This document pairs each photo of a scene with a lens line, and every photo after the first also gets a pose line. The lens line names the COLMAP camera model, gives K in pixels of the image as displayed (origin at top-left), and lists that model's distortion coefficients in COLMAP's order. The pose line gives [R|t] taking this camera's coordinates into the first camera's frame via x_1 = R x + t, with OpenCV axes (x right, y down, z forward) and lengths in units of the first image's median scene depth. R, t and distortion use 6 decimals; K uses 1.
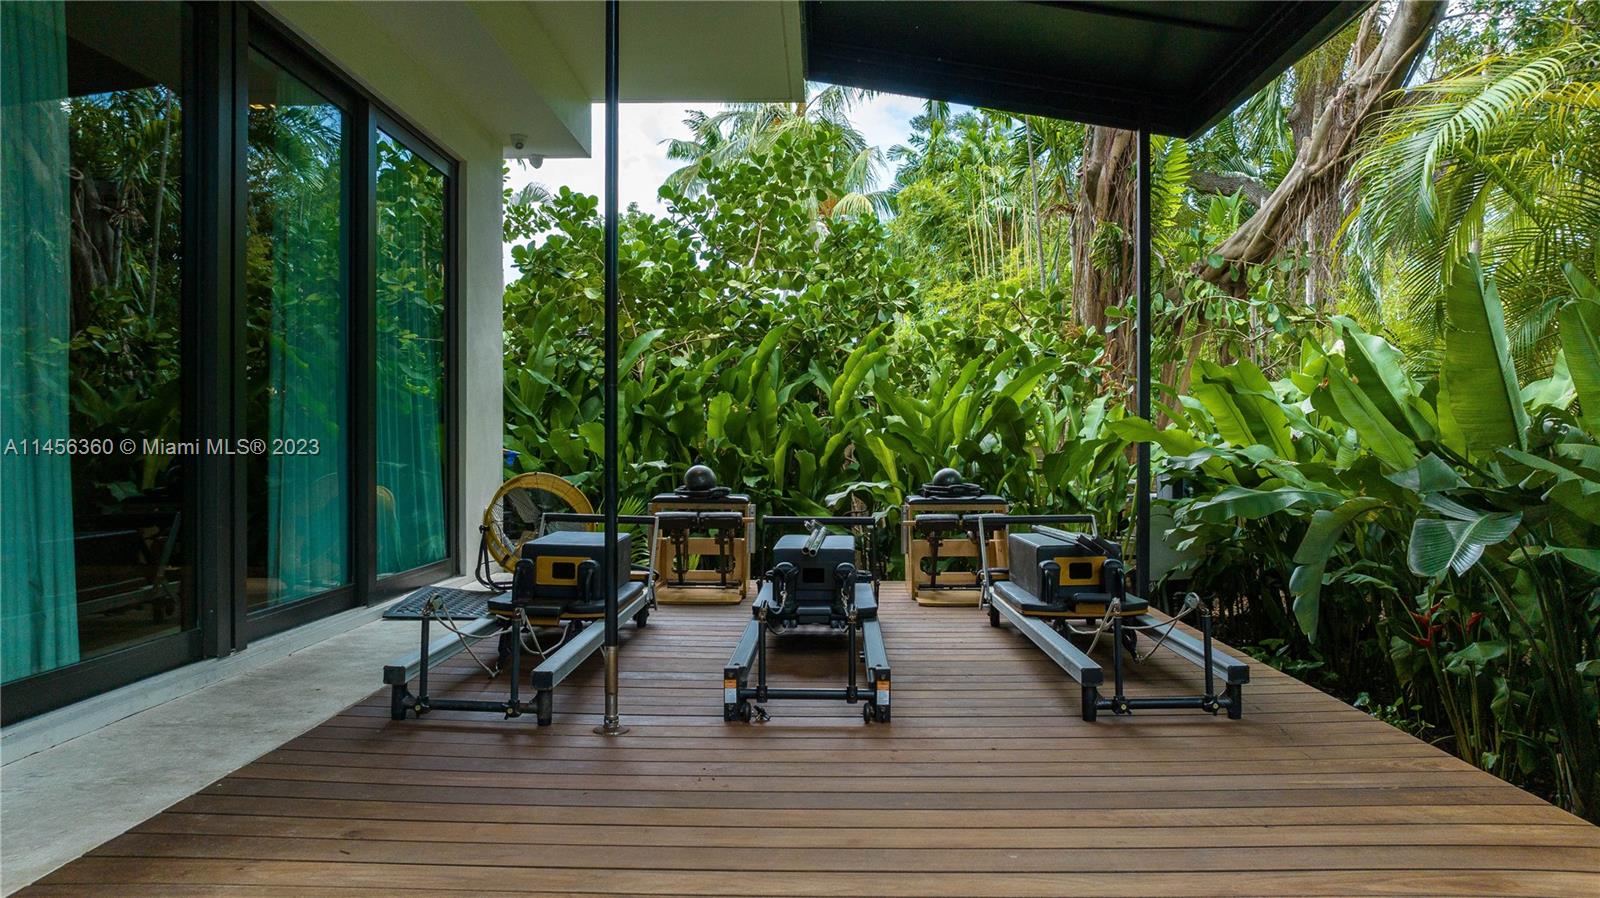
lens RADIAL K [[1139.6, 0, 800.0], [0, 1139.6, 449.0], [0, 0, 1]] dist [-0.019405, 0.000653]
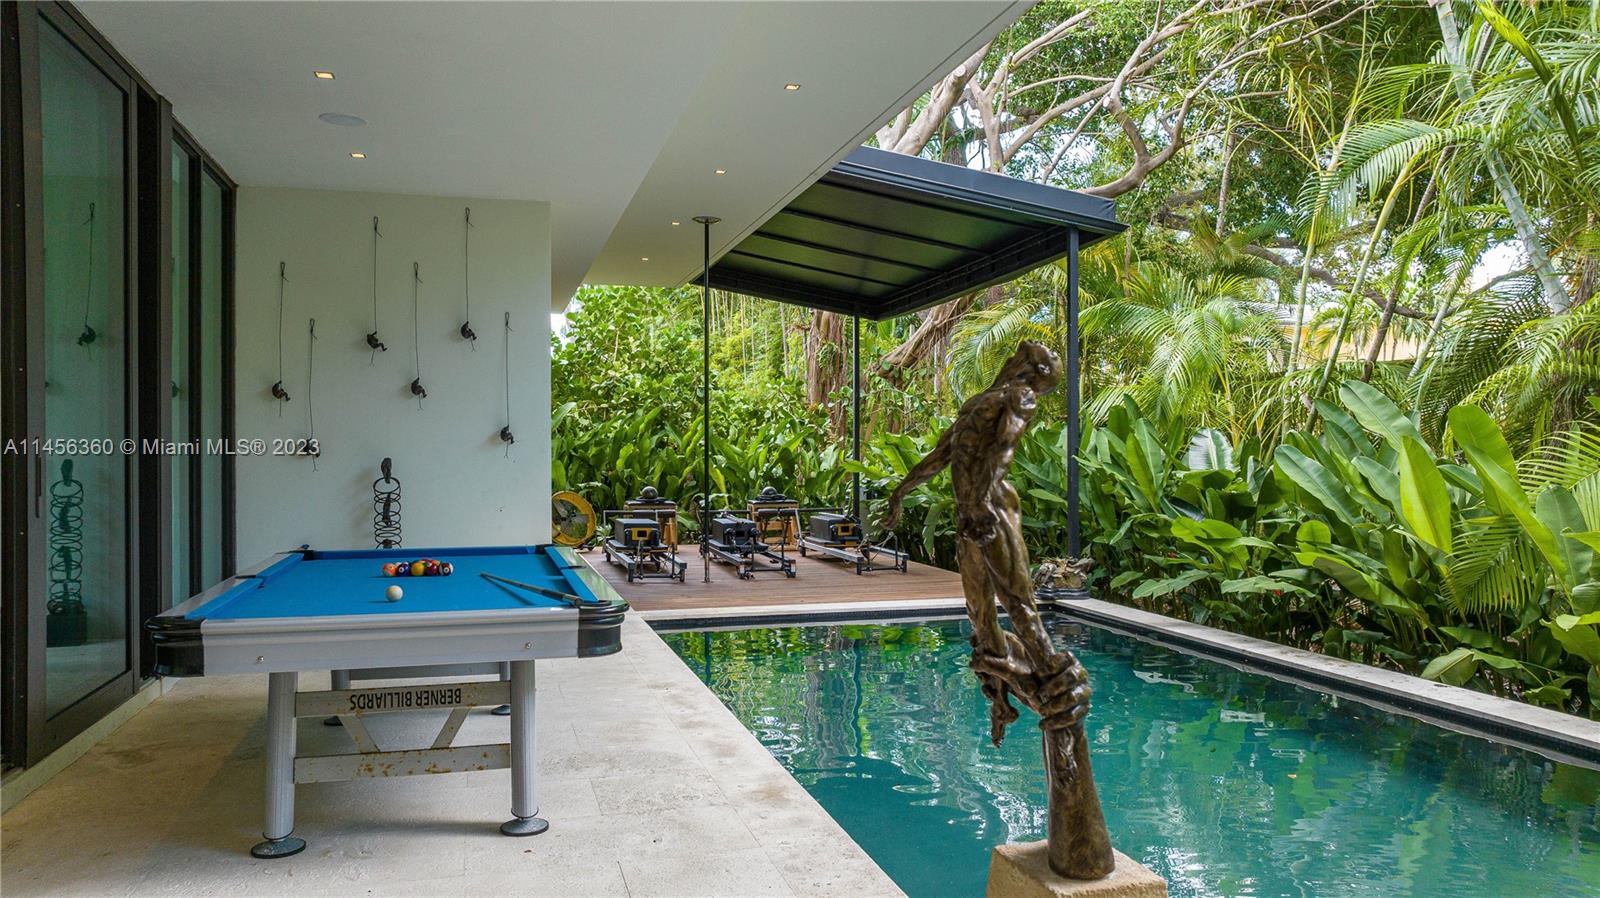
lens RADIAL K [[1139.6, 0, 800.0], [0, 1139.6, 449.0], [0, 0, 1]] dist [-0.019405, 0.000653]
pose [[0.957455, -0.000356, 0.288582, -0.327098], [0.001016, 0.999997, -0.002138, -0.037170], [-0.288580, 0.002340, 0.957453, -0.786427]]
